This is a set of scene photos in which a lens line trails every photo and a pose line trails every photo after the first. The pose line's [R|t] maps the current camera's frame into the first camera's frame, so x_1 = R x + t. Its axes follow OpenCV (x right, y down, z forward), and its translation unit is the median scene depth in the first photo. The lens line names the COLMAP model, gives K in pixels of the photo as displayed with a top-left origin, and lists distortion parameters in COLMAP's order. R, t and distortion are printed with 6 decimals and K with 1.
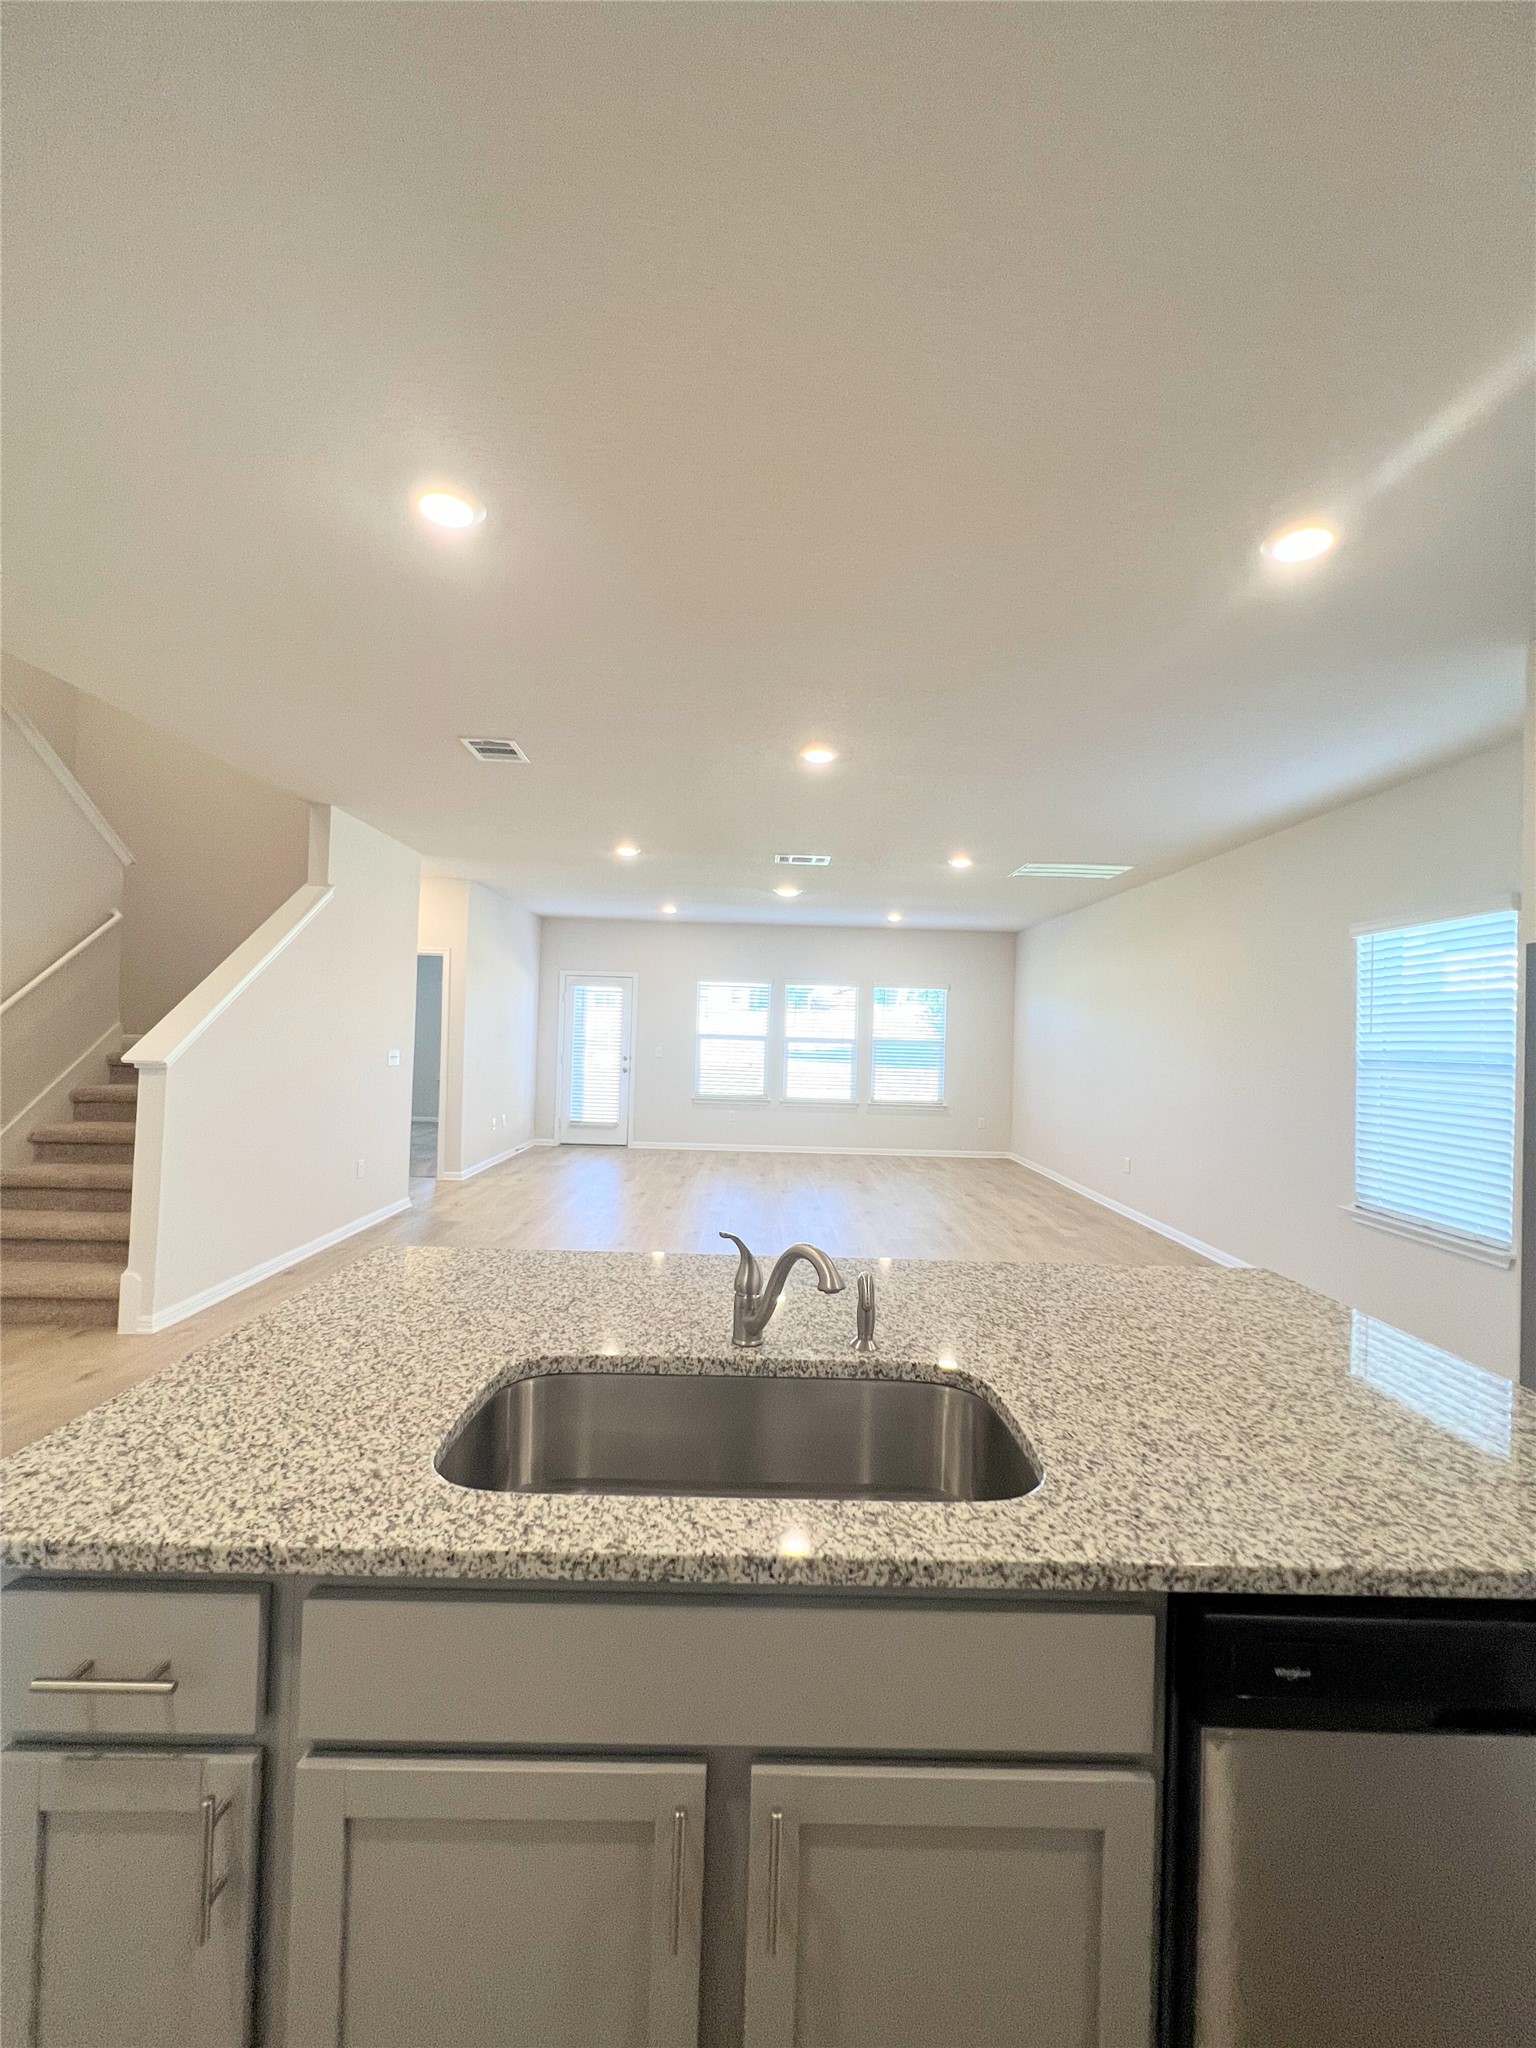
lens RADIAL K [[817.8, 0, 769.7], [0, 817.8, 1024.0], [0, 0, 1]] dist [-0.002138, 0.000343]
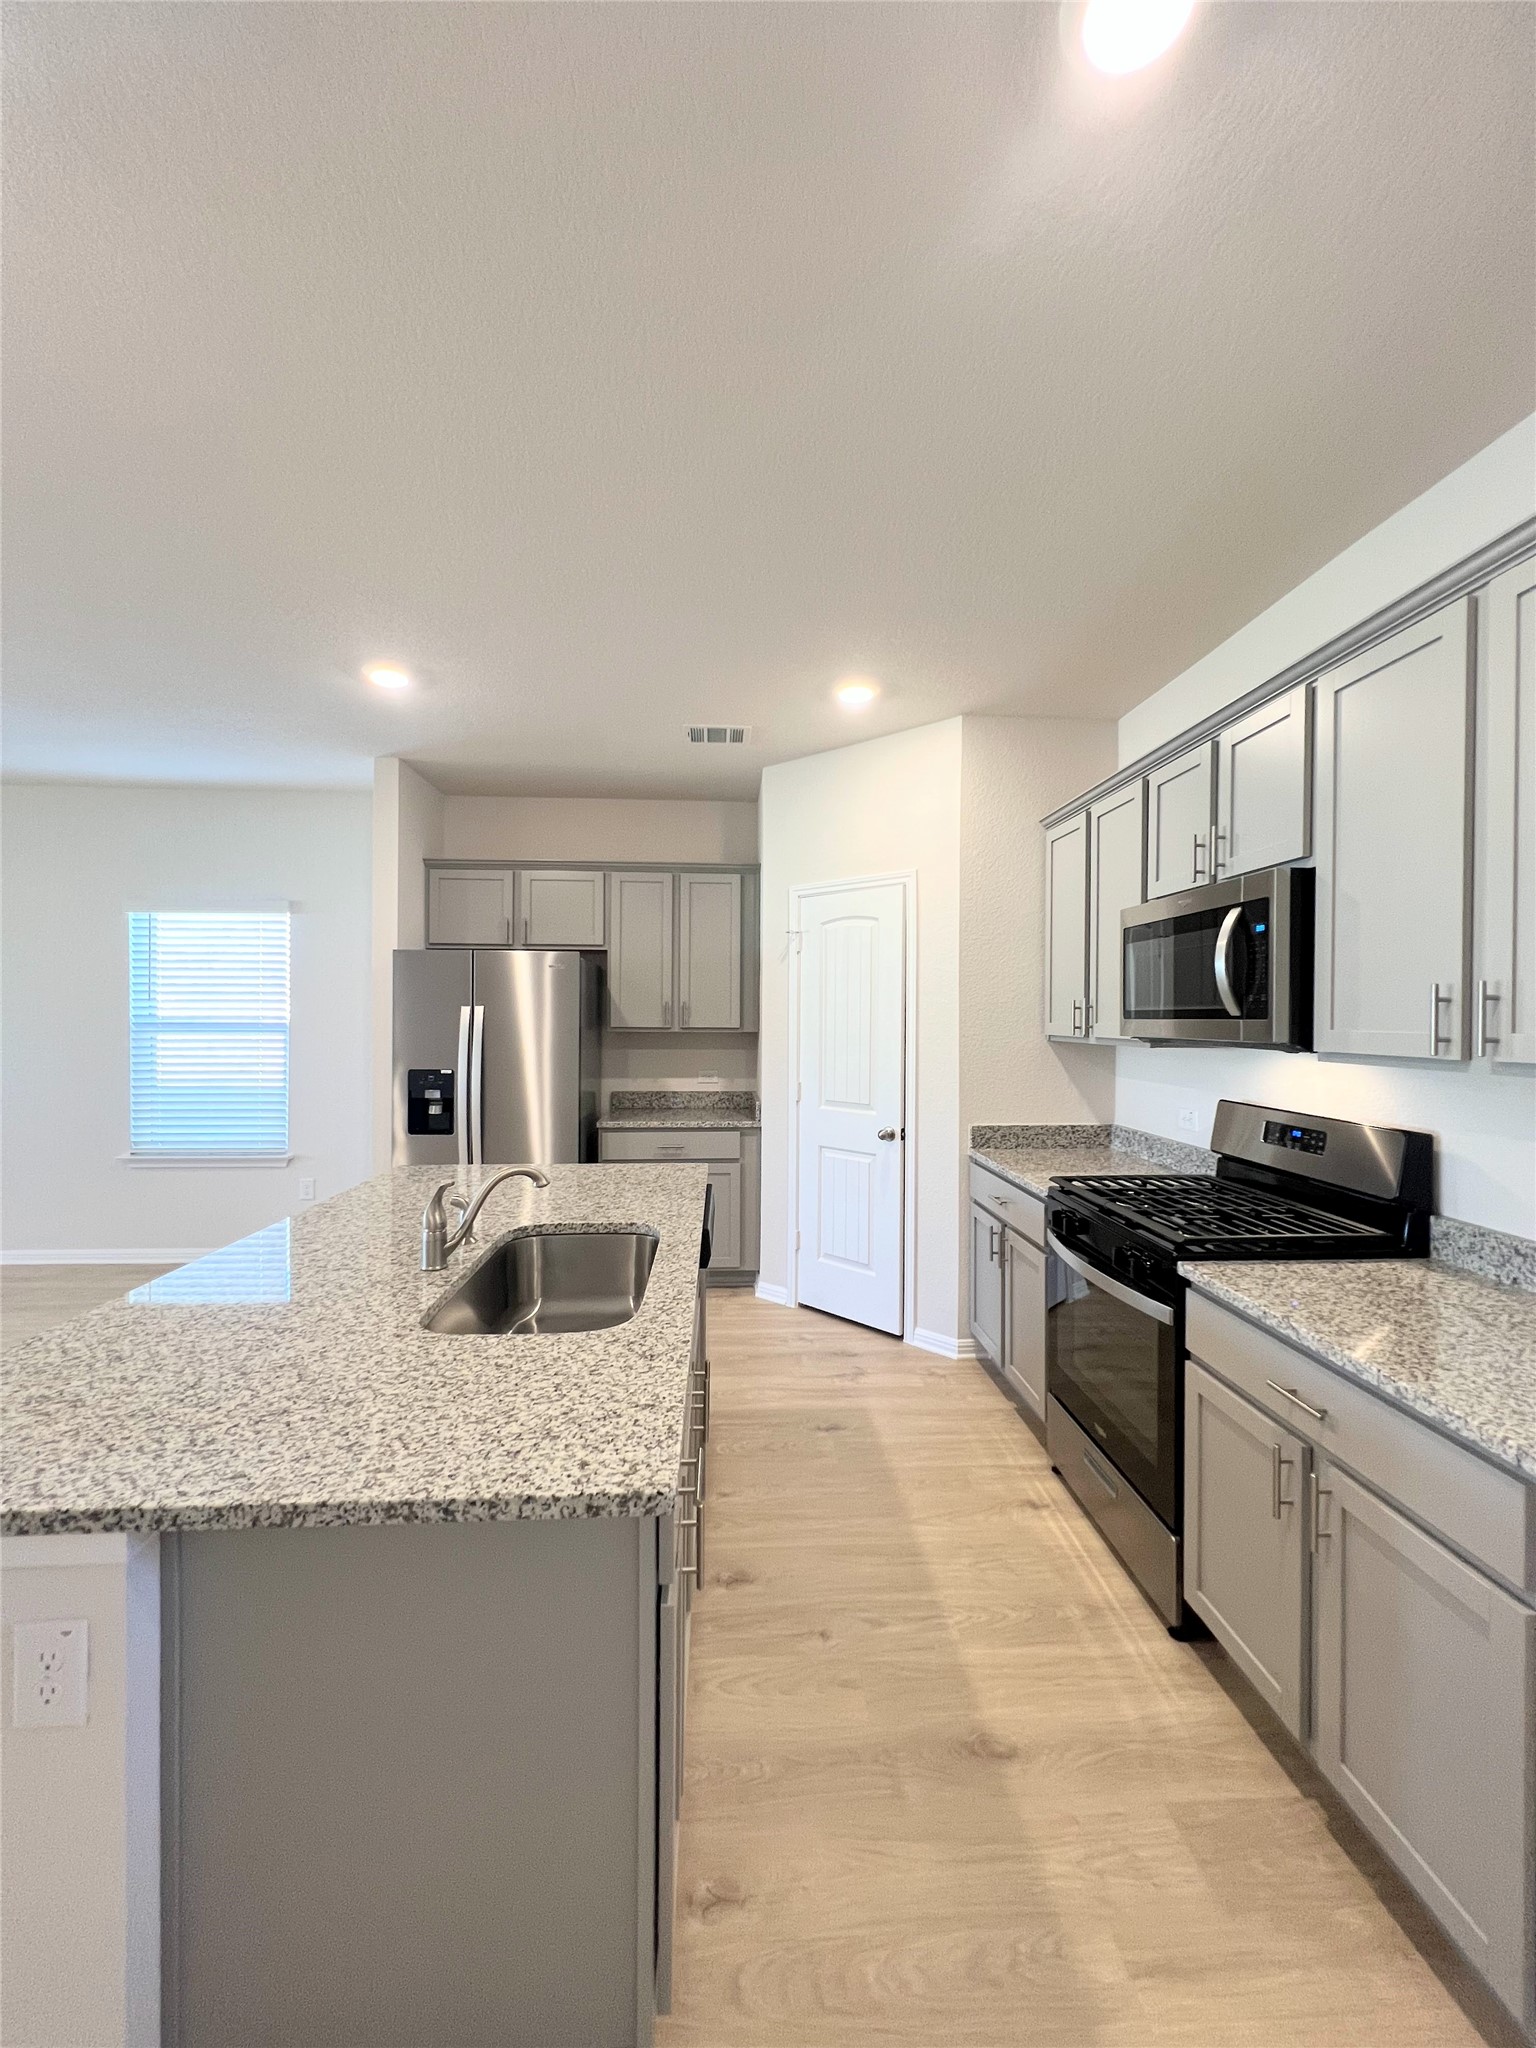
lens RADIAL K [[817.8, 0, 773.0], [0, 817.8, 1019.7], [0, 0, 1]] dist [-0.002138, 0.000343]
pose [[-0.047416, -0.036416, 0.998211, -1.310734], [-0.019902, 0.999171, 0.035506, -0.055138], [-0.998677, -0.018183, -0.048102, 0.537563]]
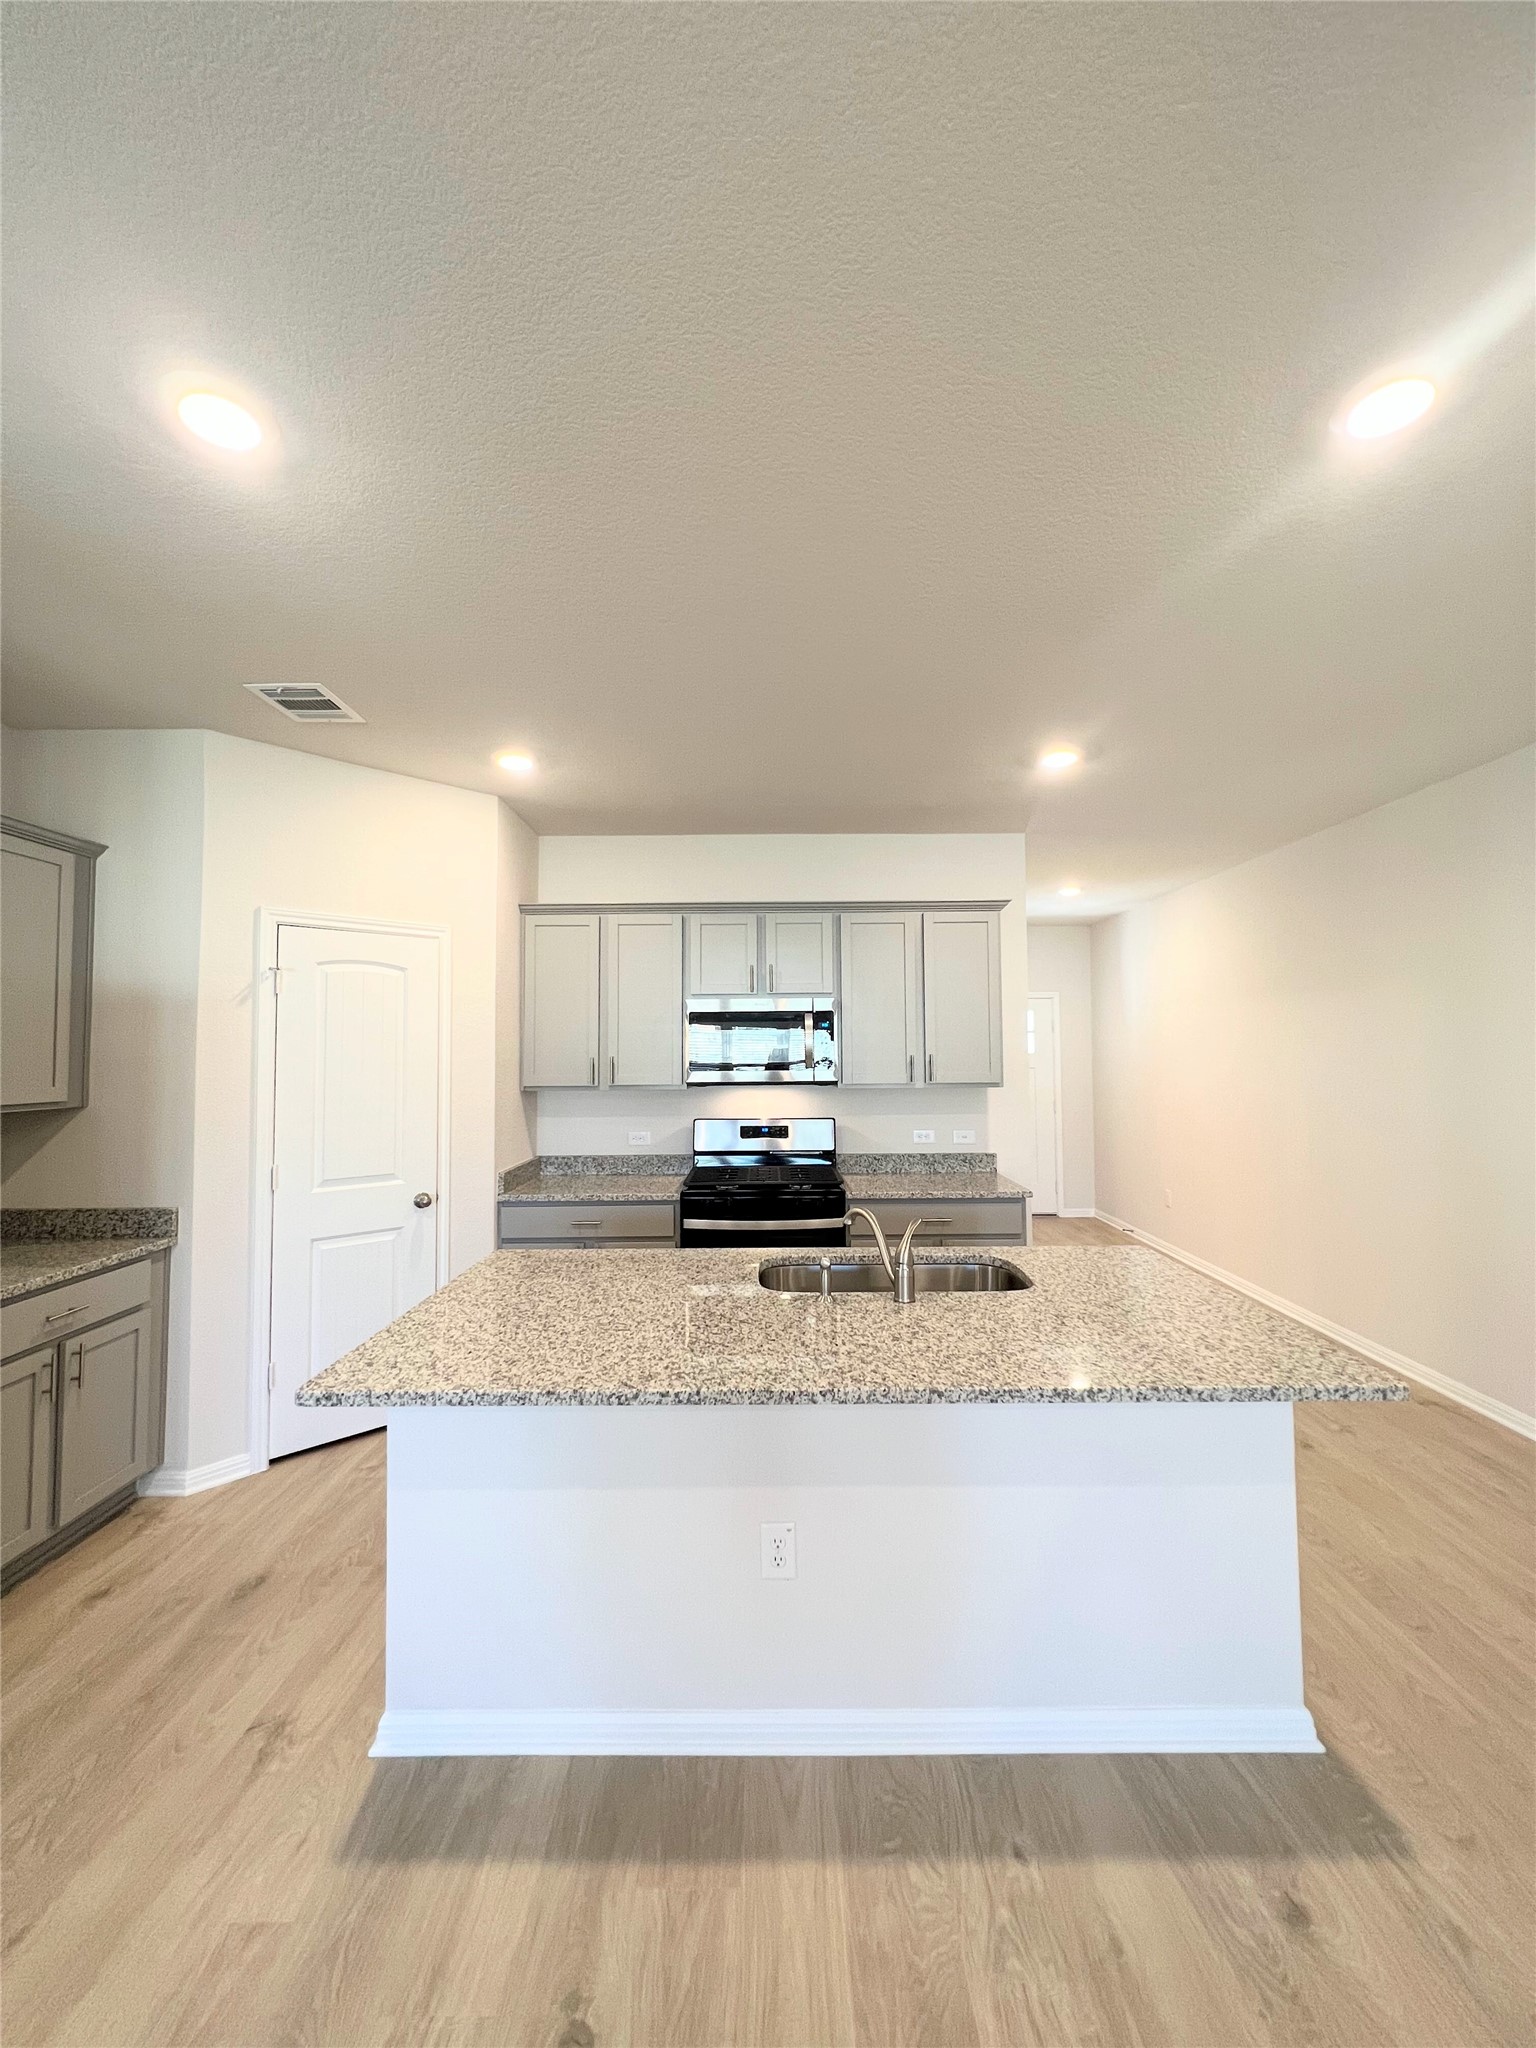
lens RADIAL K [[817.8, 0, 773.9], [0, 817.8, 1019.8], [0, 0, 1]] dist [-0.002138, 0.000343]
pose [[-0.999601, -0.022859, 0.016603, 0.197478], [-0.023742, 0.998199, -0.055085, -0.034790], [-0.015314, -0.055458, -0.998344, 2.514574]]
